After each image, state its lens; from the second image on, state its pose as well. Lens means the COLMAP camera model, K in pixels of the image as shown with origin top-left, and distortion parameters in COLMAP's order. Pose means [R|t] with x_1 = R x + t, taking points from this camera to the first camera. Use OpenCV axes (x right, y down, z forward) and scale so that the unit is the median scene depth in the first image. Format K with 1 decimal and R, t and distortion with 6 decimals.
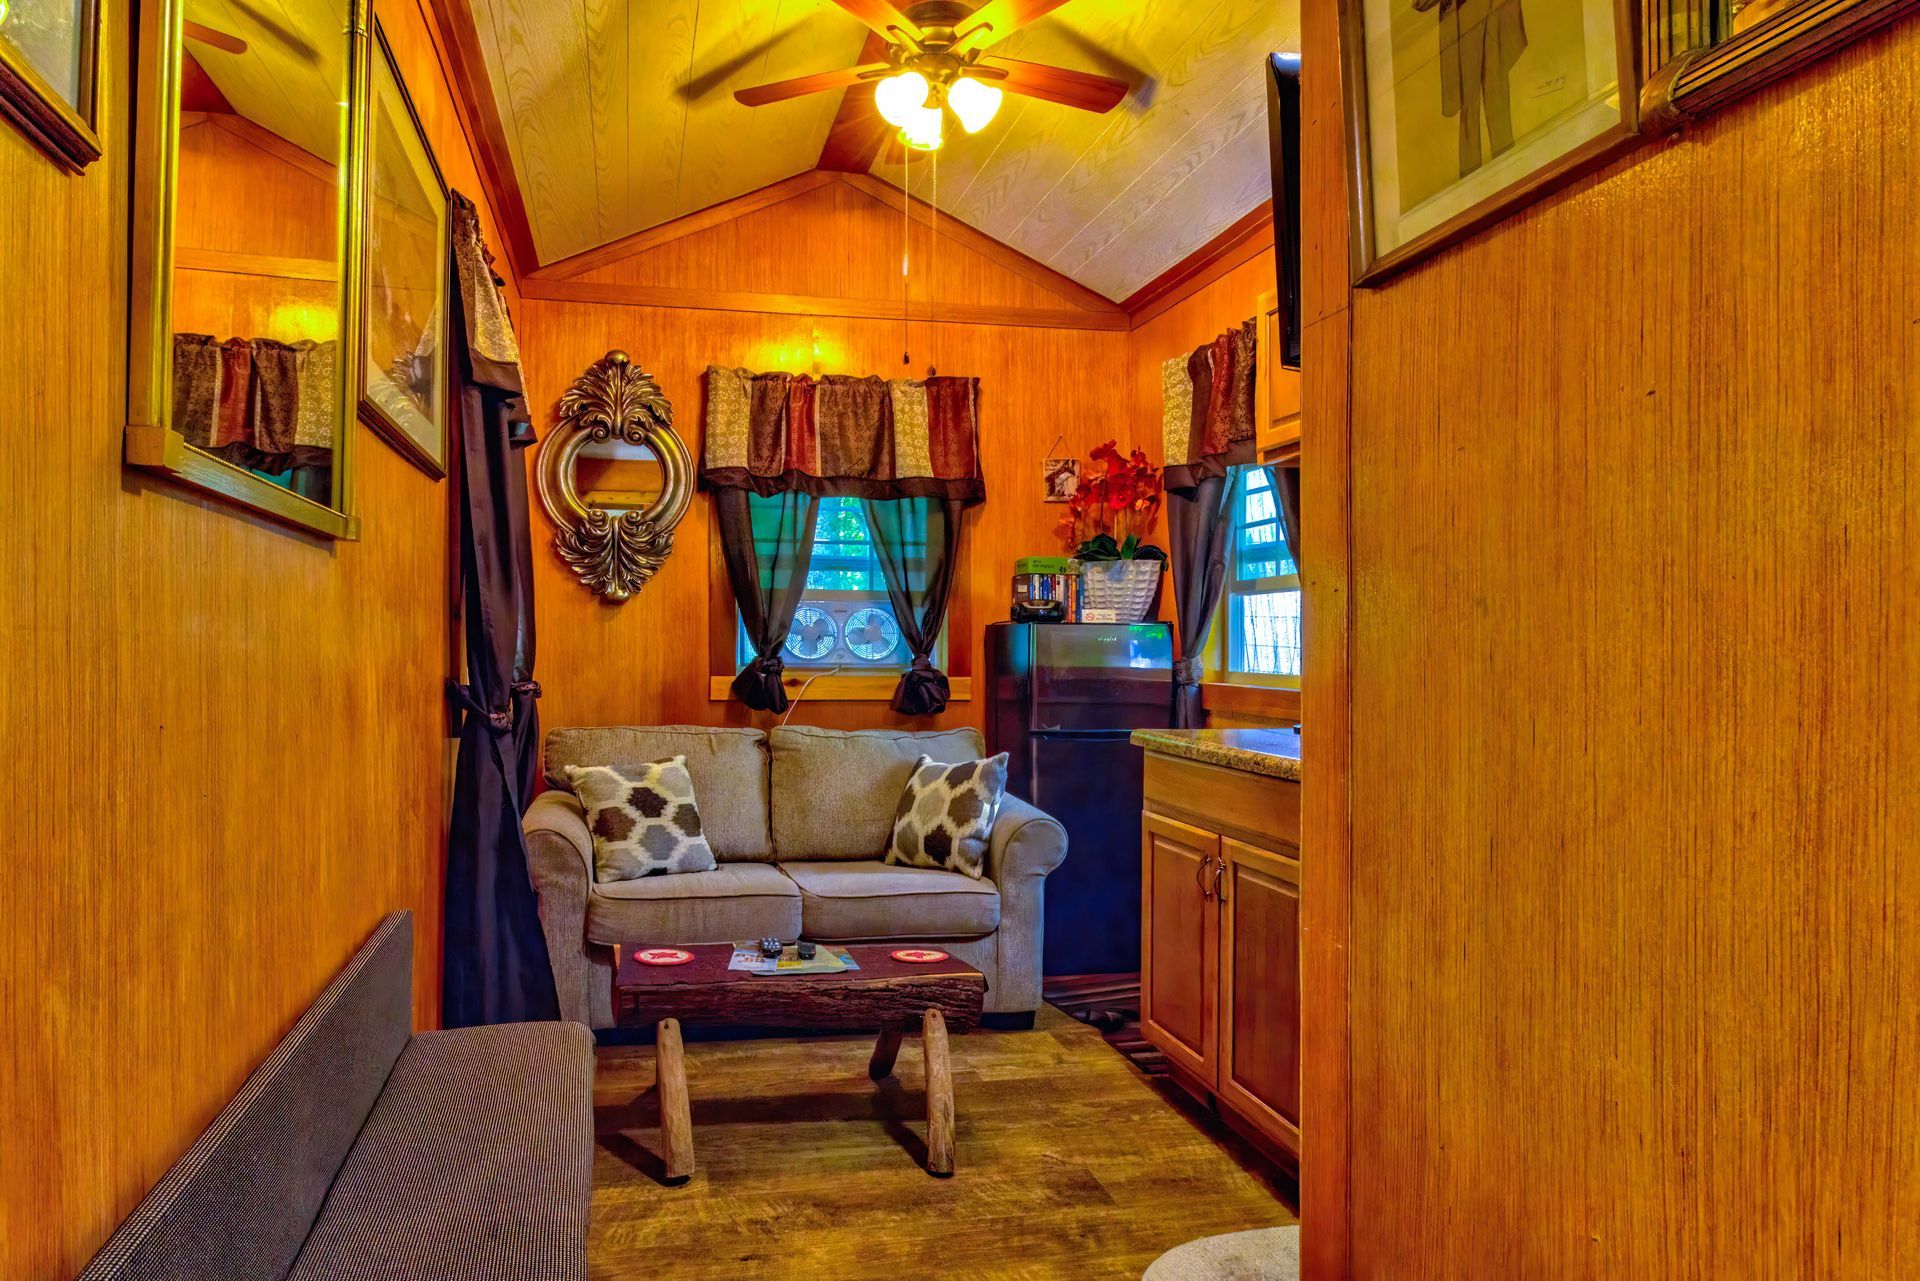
lens RADIAL K [[993.8, 0, 909.8], [0, 993.8, 630.6], [0, 0, 1]] dist [-0.000059, -0.001034]
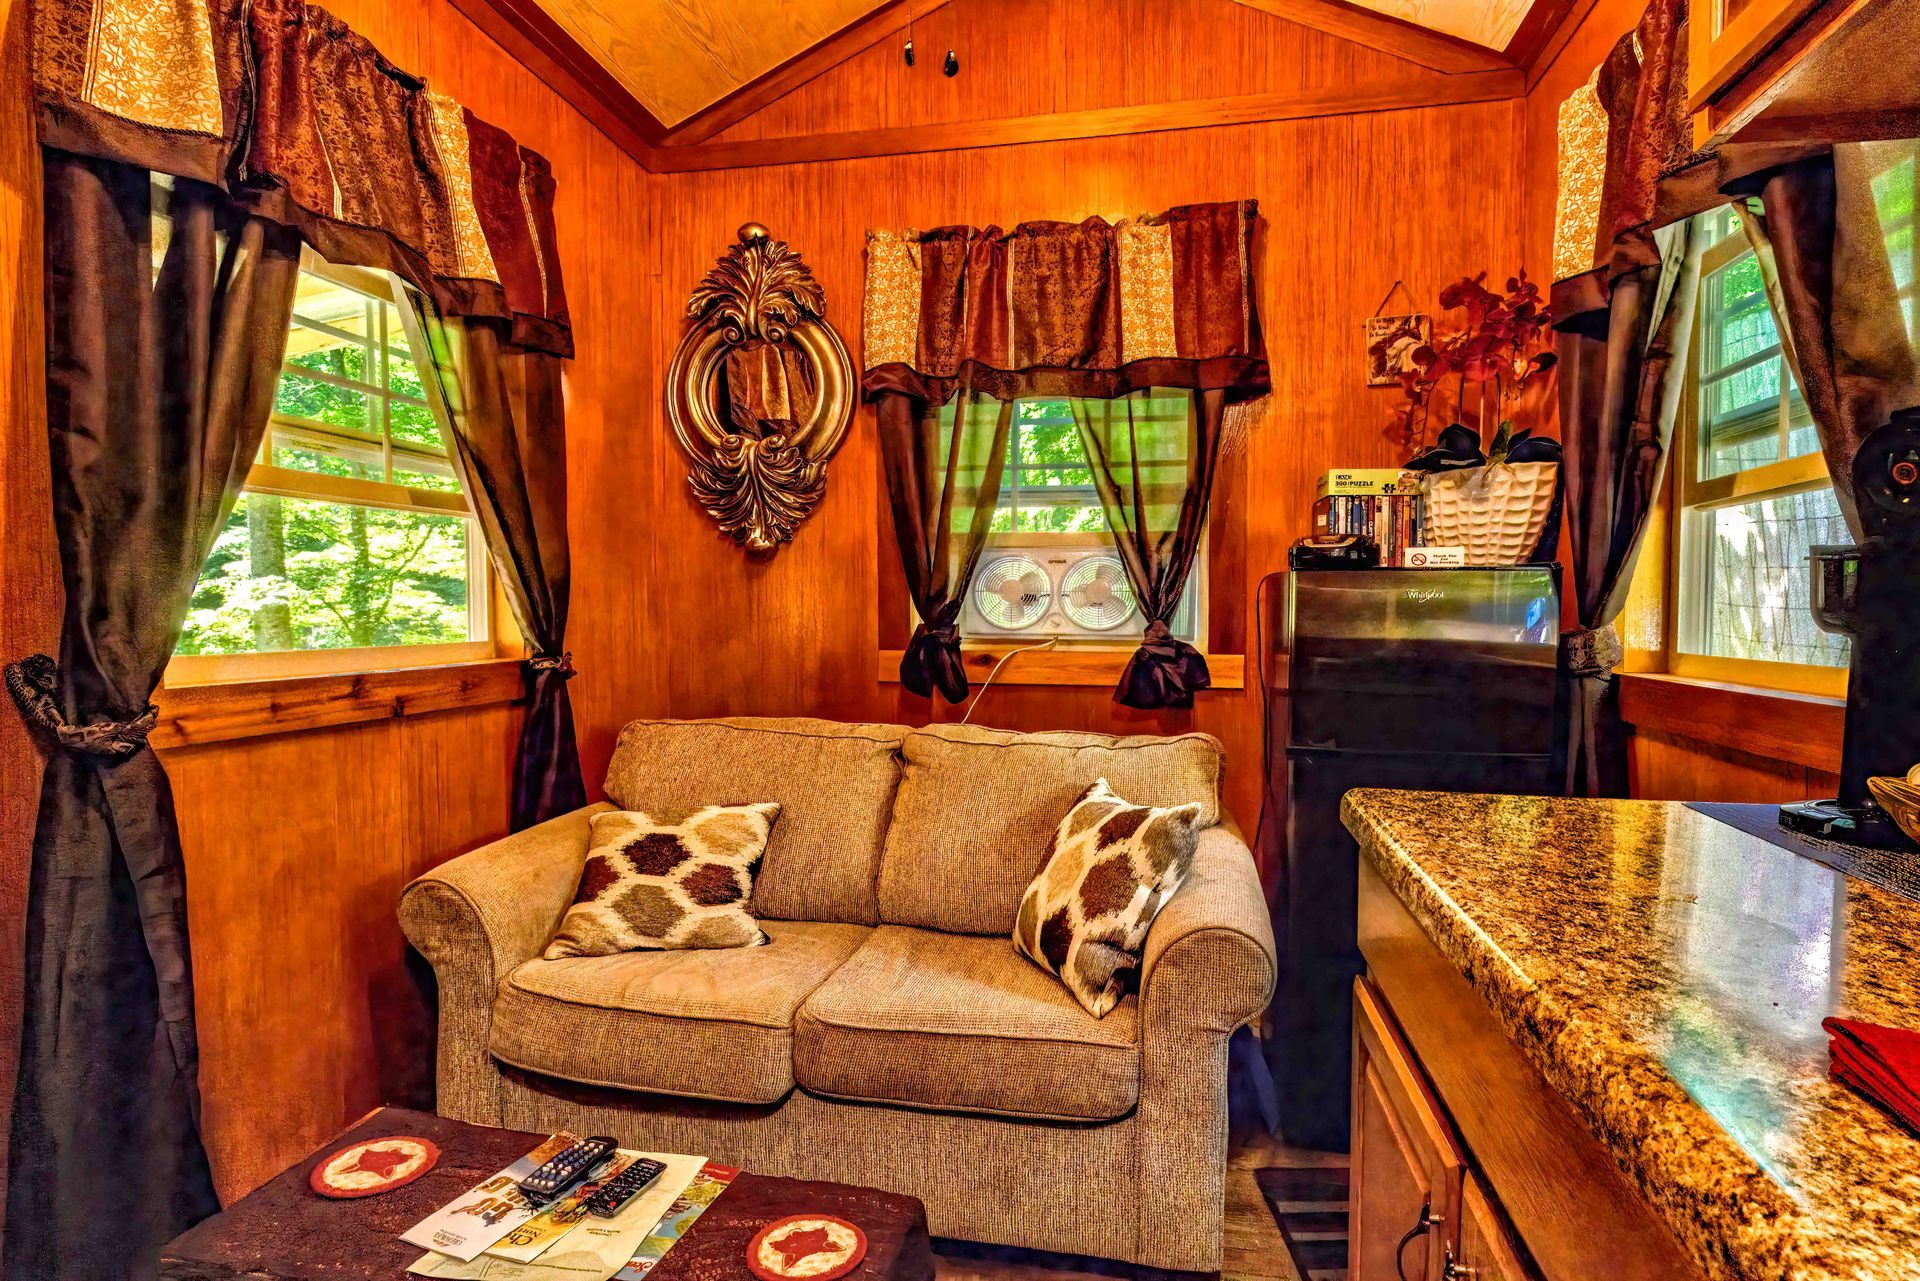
lens RADIAL K [[1021.9, 0, 957.3], [0, 1021.9, 648.4], [0, 0, 1]] dist [0.002604, -0.000407]
pose [[0.937353, 0.009348, -0.348257, 0.127375], [0.008234, 0.998766, 0.048972, 0.007122], [0.348285, -0.048772, 0.936119, 0.294455]]
